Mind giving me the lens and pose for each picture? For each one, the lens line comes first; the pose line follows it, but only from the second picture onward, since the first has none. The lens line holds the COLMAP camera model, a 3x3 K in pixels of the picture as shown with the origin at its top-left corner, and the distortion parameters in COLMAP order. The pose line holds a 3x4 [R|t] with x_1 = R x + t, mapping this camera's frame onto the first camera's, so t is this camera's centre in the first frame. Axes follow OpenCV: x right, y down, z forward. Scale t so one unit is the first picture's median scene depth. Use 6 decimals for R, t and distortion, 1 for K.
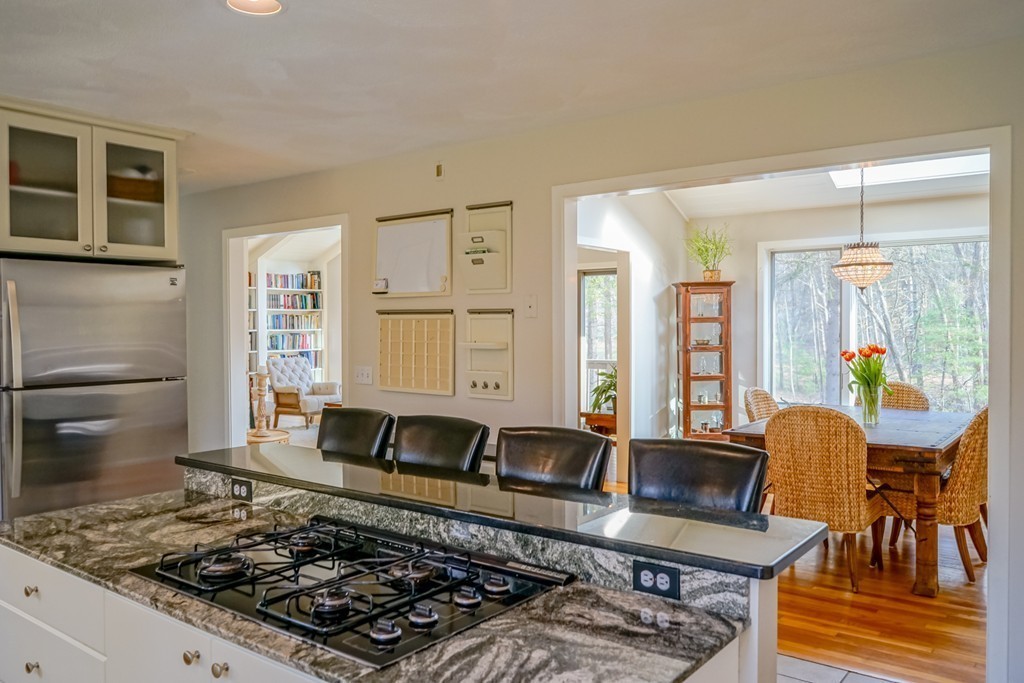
lens RADIAL K [[789.2, 0, 512.0], [0, 789.2, 341.5], [0, 0, 1]] dist [-0.006274, -0.004589]
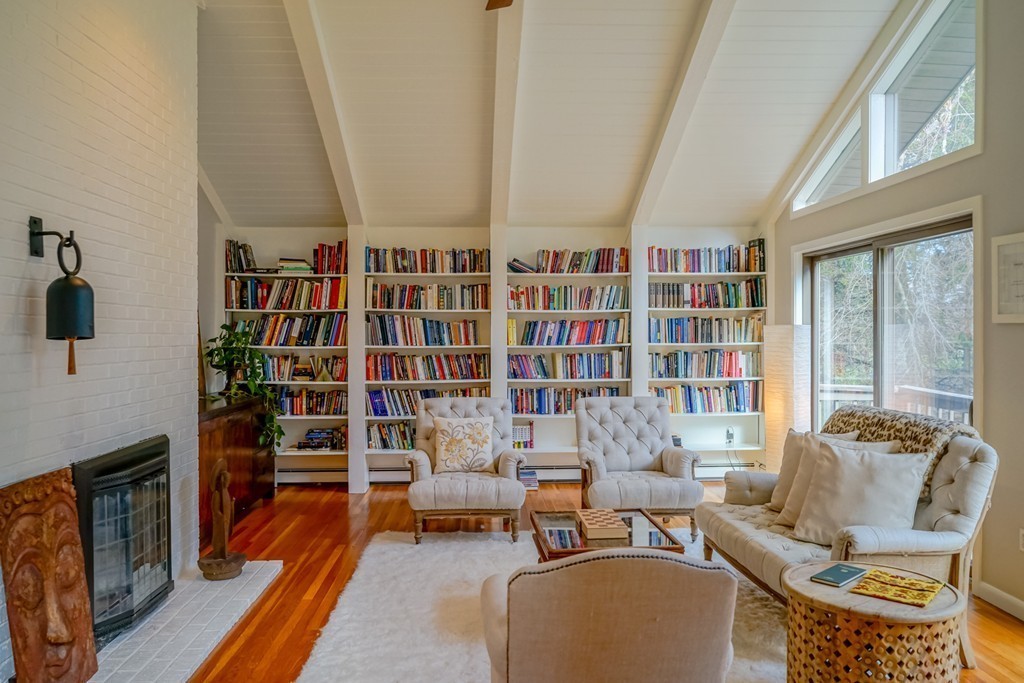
lens RADIAL K [[789.2, 0, 512.0], [0, 789.2, 341.5], [0, 0, 1]] dist [-0.006274, -0.004589]
pose [[0.635550, 0.010472, -0.771989, 0.076634], [-0.014289, 0.999896, 0.001800, -0.014773], [0.771928, 0.009887, 0.635634, 0.505192]]
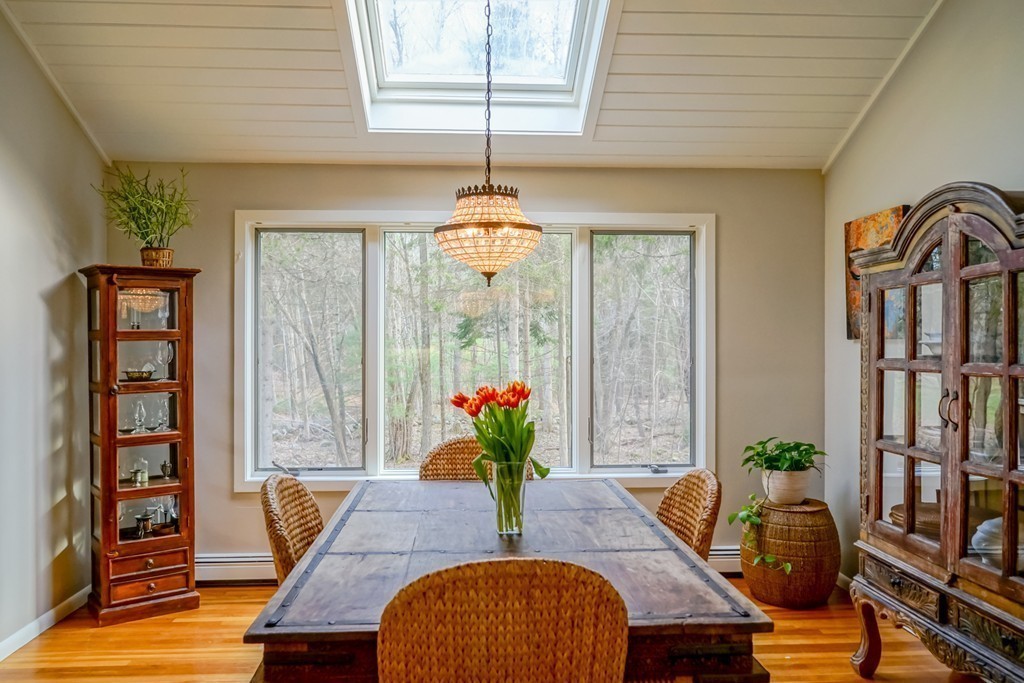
lens RADIAL K [[812.0, 0, 512.0], [0, 812.0, 341.5], [0, 0, 1]] dist [-0.009075, -0.004705]
pose [[0.765542, 0.009073, 0.643322, 0.302720], [0.010818, 0.999578, -0.026970, -0.020400], [-0.643295, 0.027606, 0.765120, 1.595007]]
